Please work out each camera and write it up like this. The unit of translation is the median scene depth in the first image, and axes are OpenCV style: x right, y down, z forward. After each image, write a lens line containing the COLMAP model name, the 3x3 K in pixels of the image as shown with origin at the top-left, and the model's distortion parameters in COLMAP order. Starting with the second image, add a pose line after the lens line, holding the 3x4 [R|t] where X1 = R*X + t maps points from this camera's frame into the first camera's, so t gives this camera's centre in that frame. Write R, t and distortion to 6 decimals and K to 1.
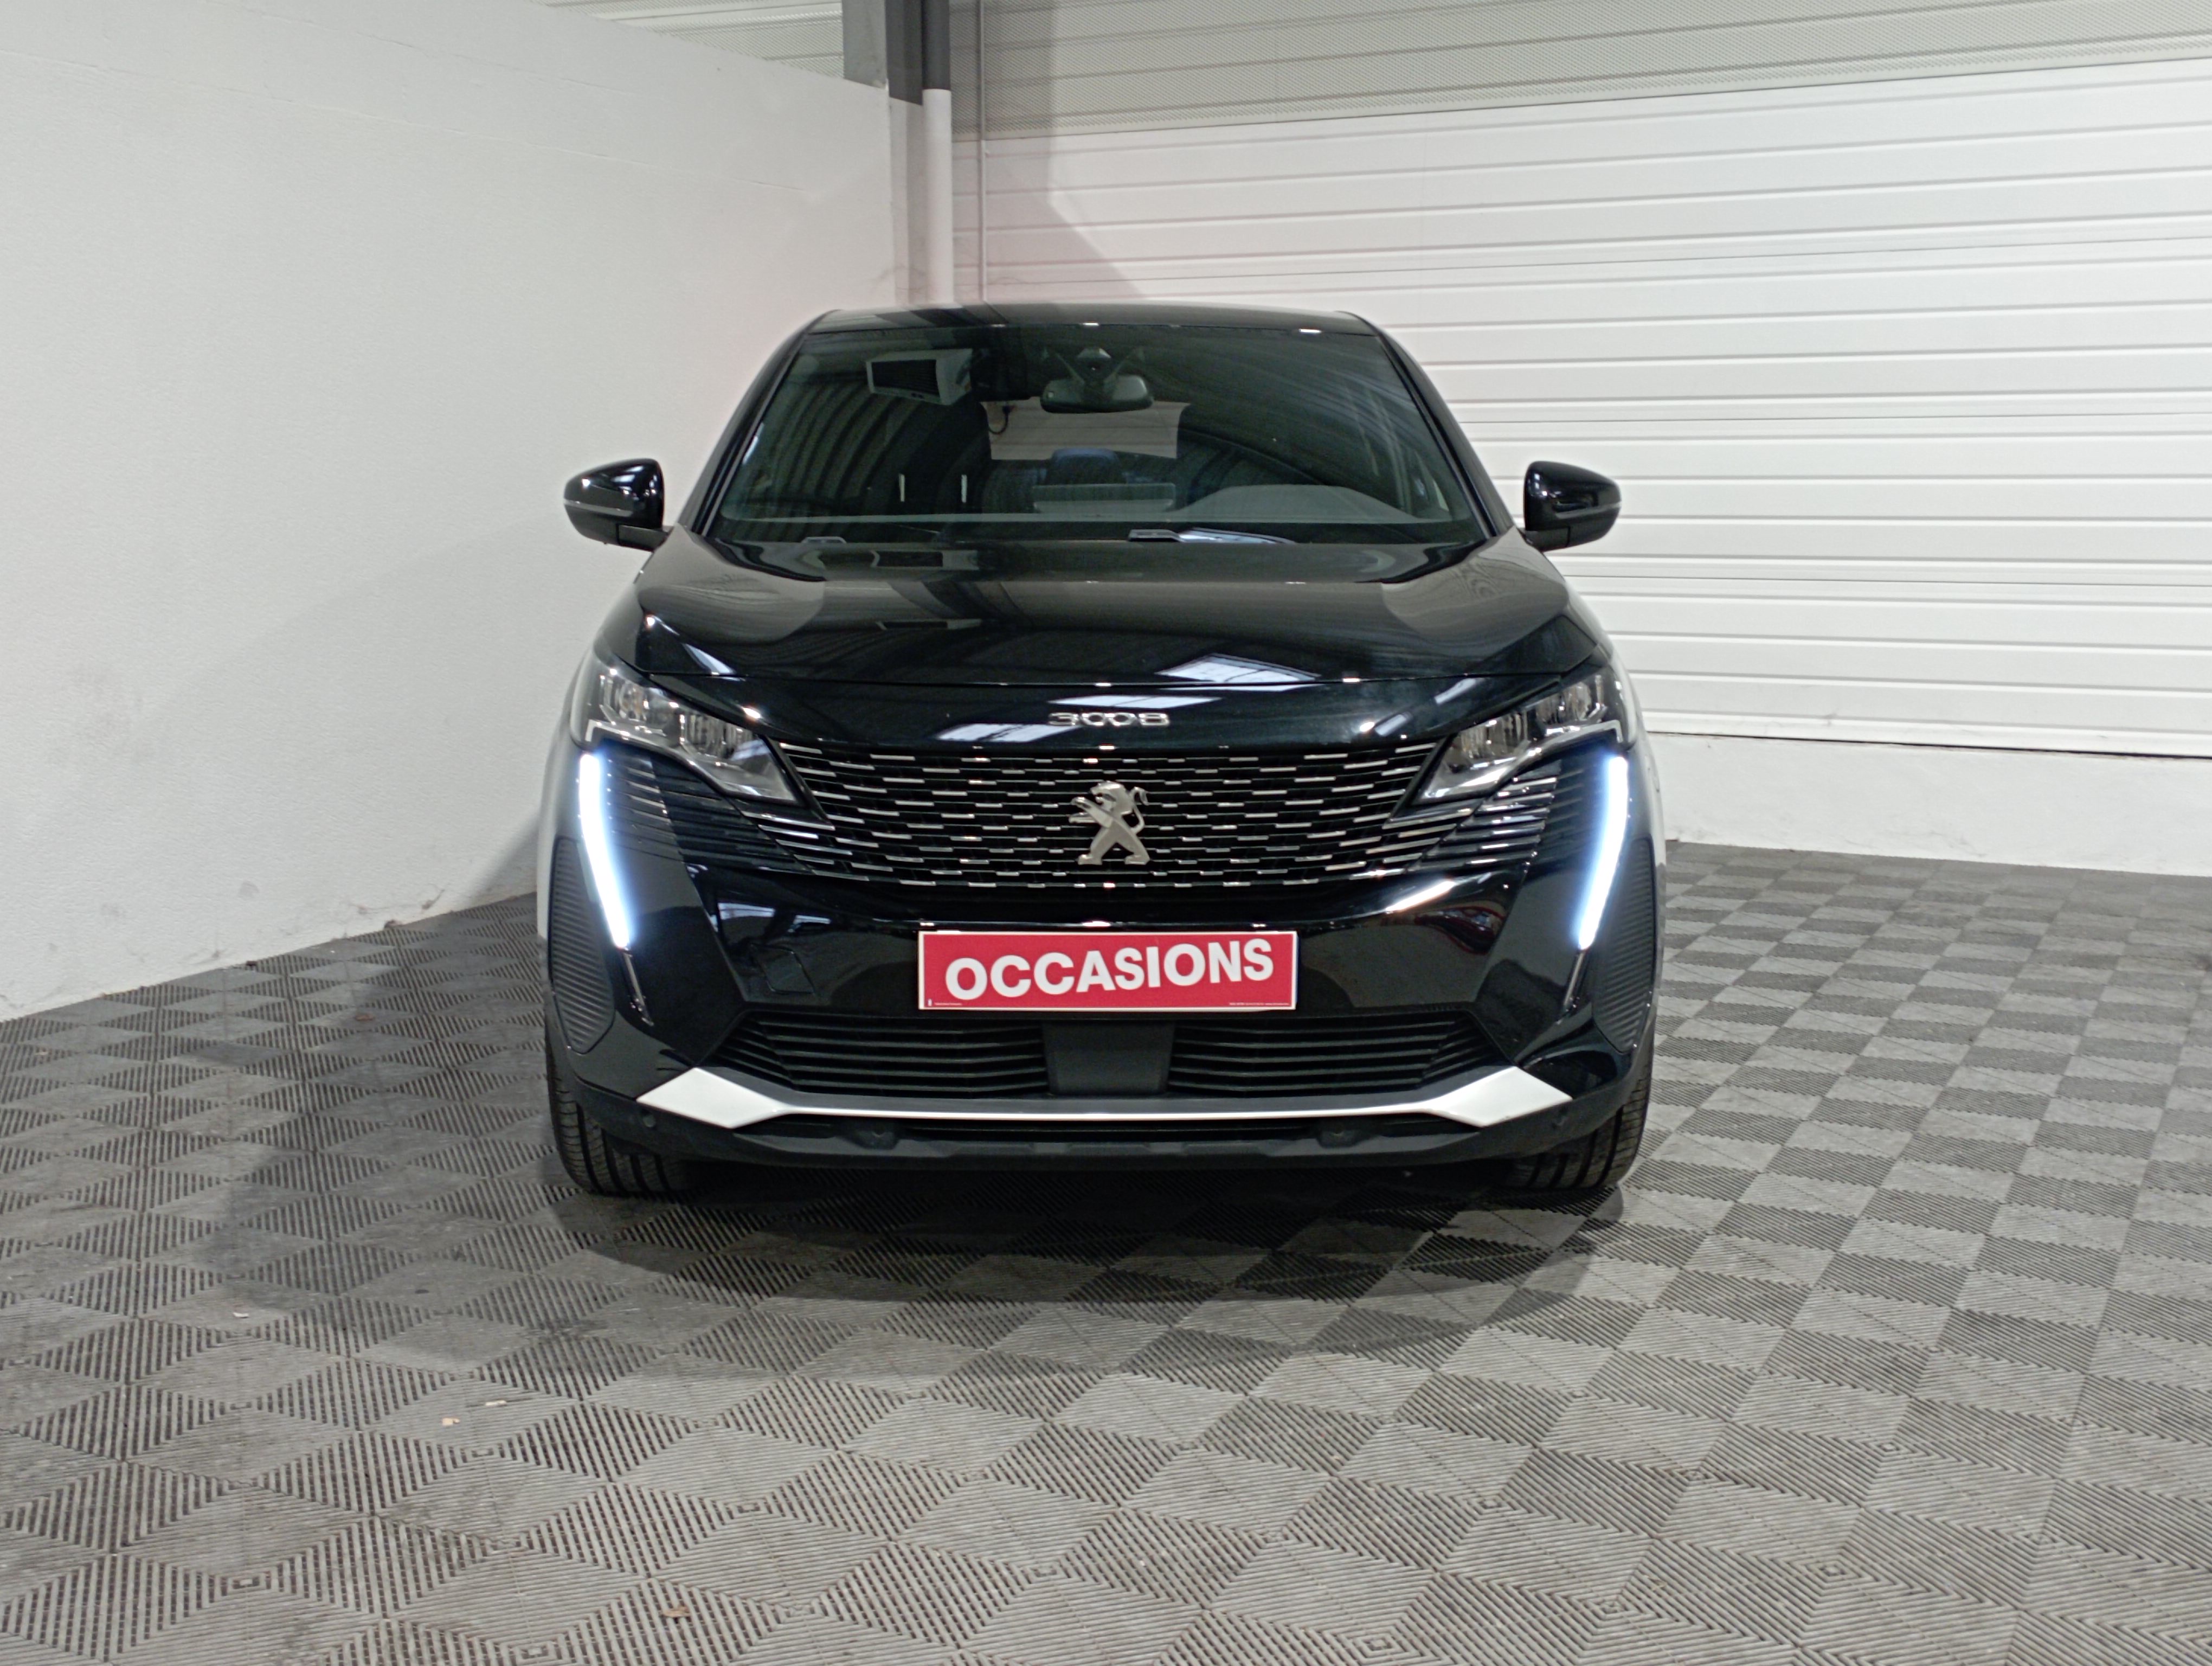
lens RADIAL K [[2529.7, 0, 1106.0], [0, 2529.7, 833.0], [0, 0, 1]] dist [0.118763, -0.164883]
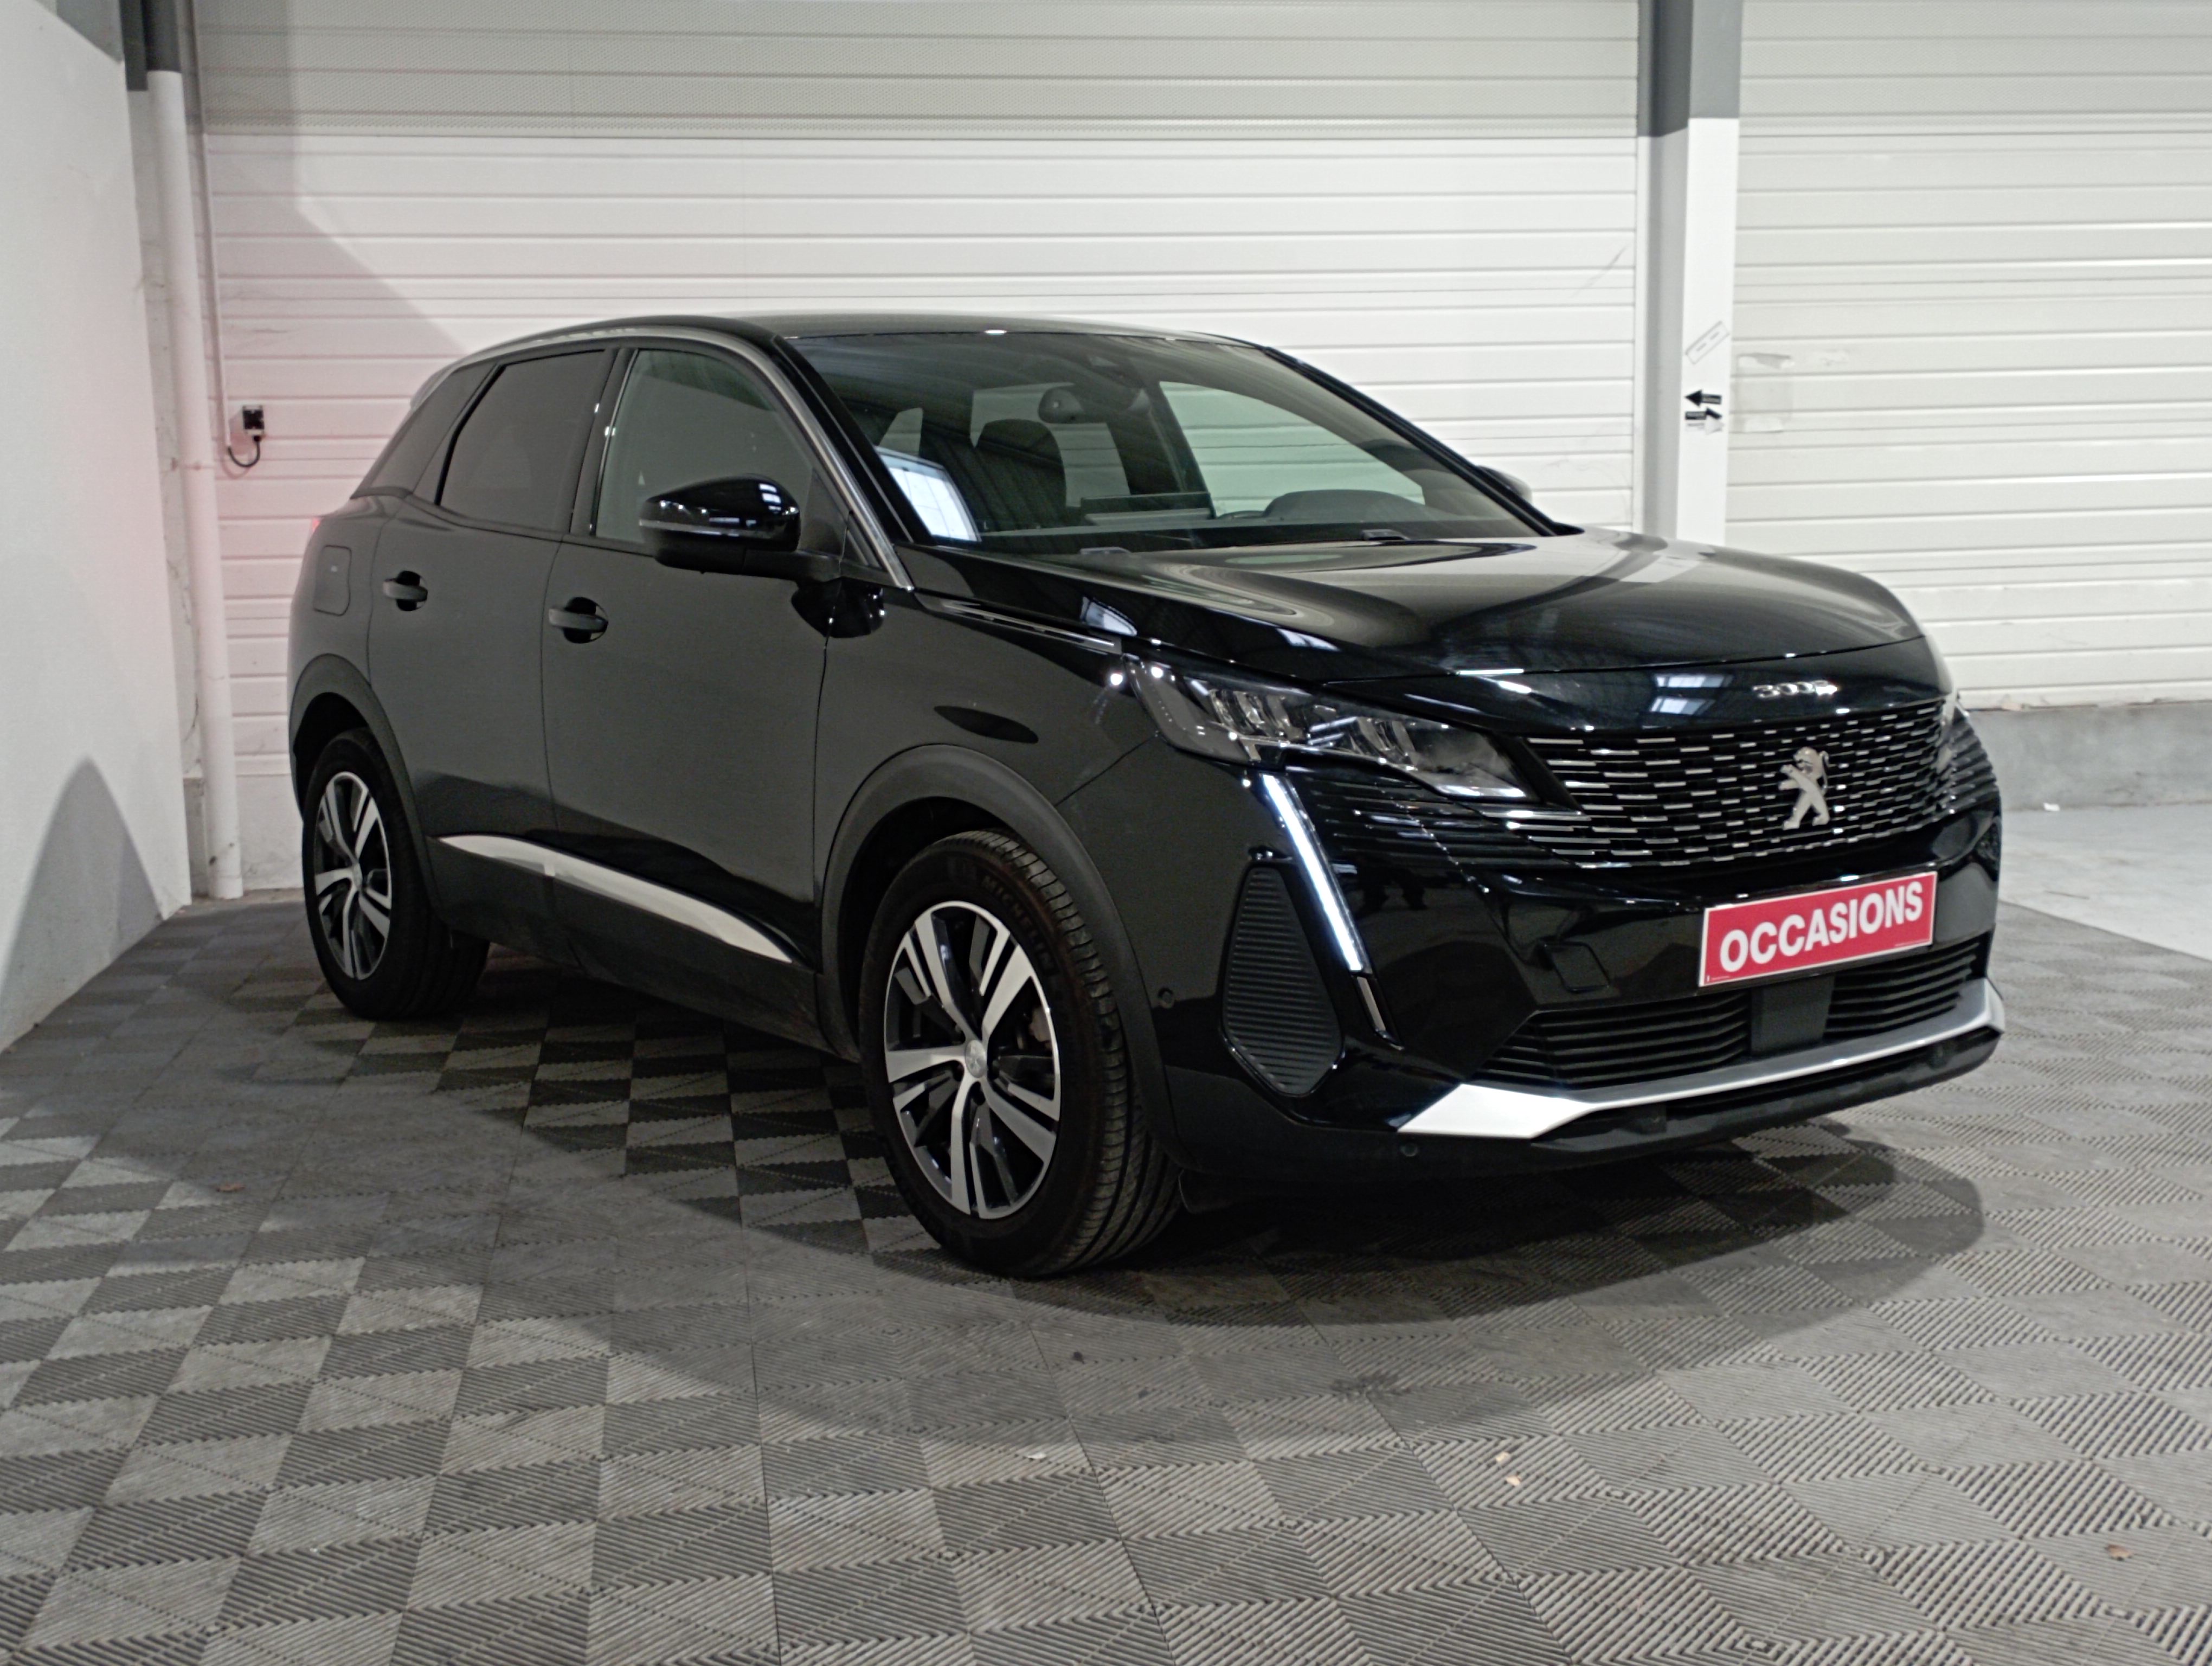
lens RADIAL K [[2543.2, 0, 1106.0], [0, 2543.2, 833.0], [0, 0, 1]] dist [0.122506, -0.172634]
pose [[0.816423, -0.094002, 0.569751, -0.767711], [0.107144, 0.994188, 0.010497, -0.024957], [-0.567427, 0.052475, 0.821750, 0.265508]]
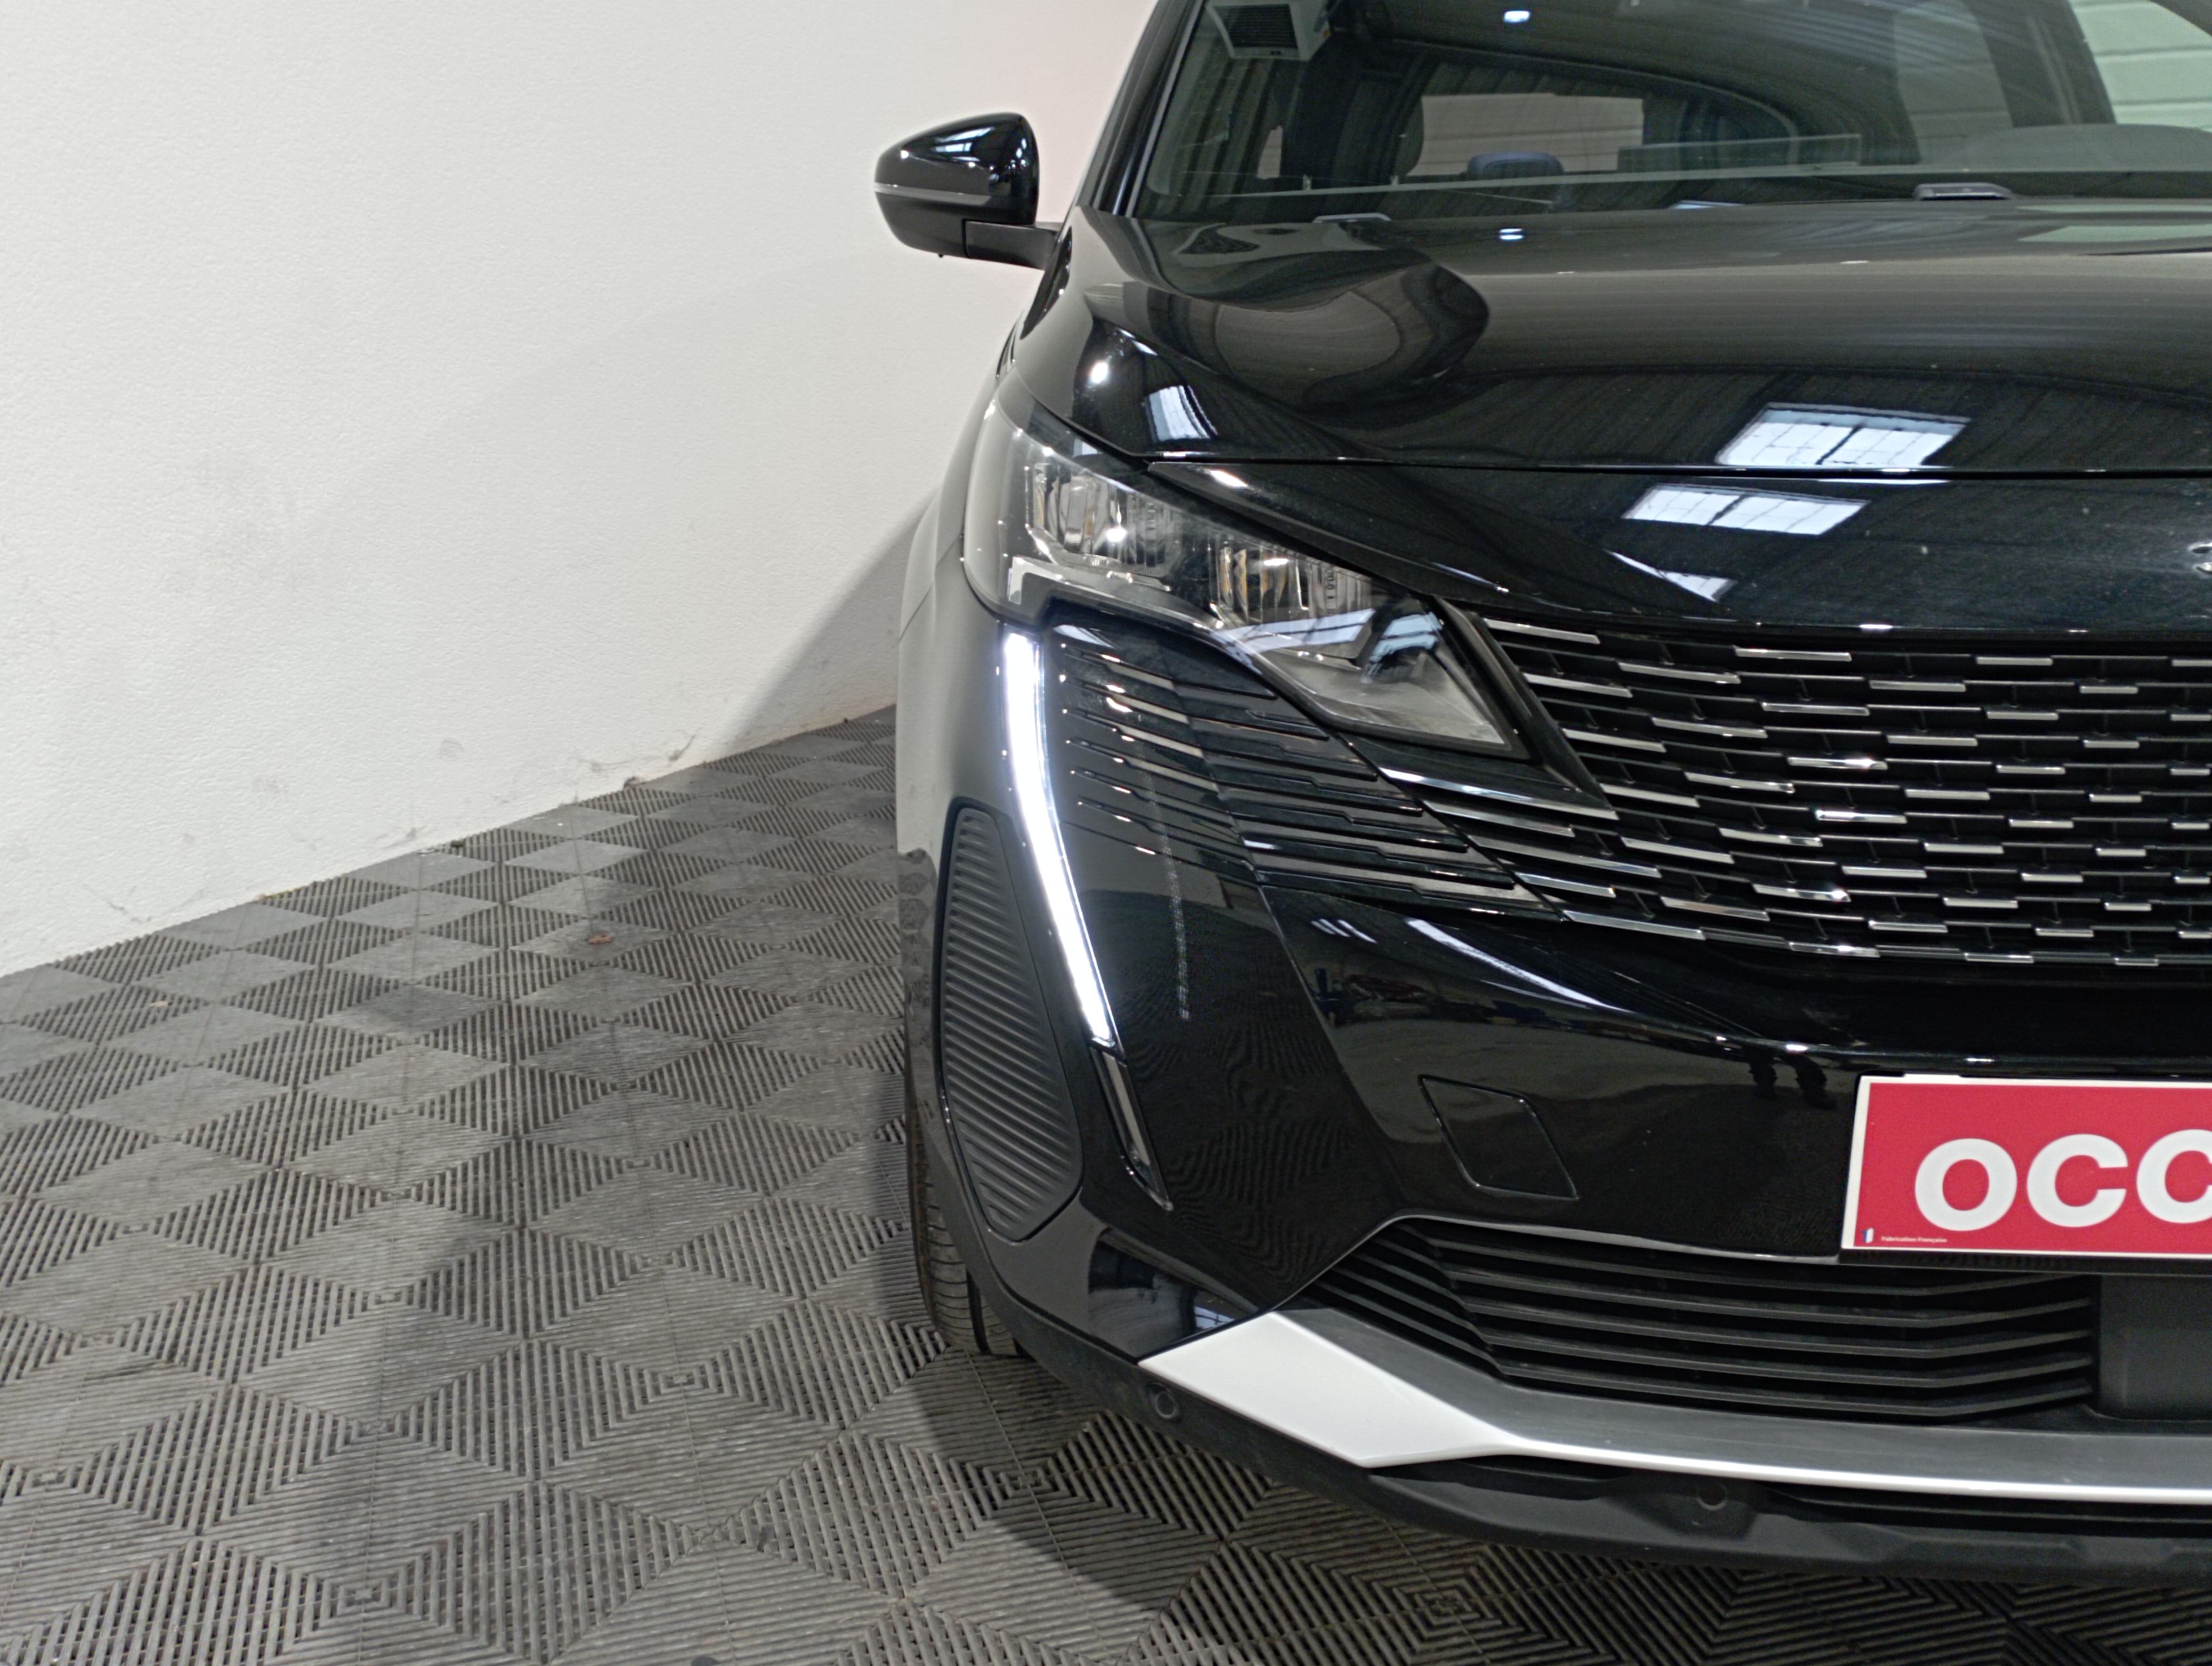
lens RADIAL K [[2154.0, 0, 1106.0], [0, 2154.0, 833.0], [0, 0, 1]] dist [0.111865, -0.131183]
pose [[0.998251, 0.001309, -0.059108, -0.159489], [0.005009, 0.994287, 0.106618, -0.035838], [0.058910, -0.106728, 0.992542, 0.579624]]
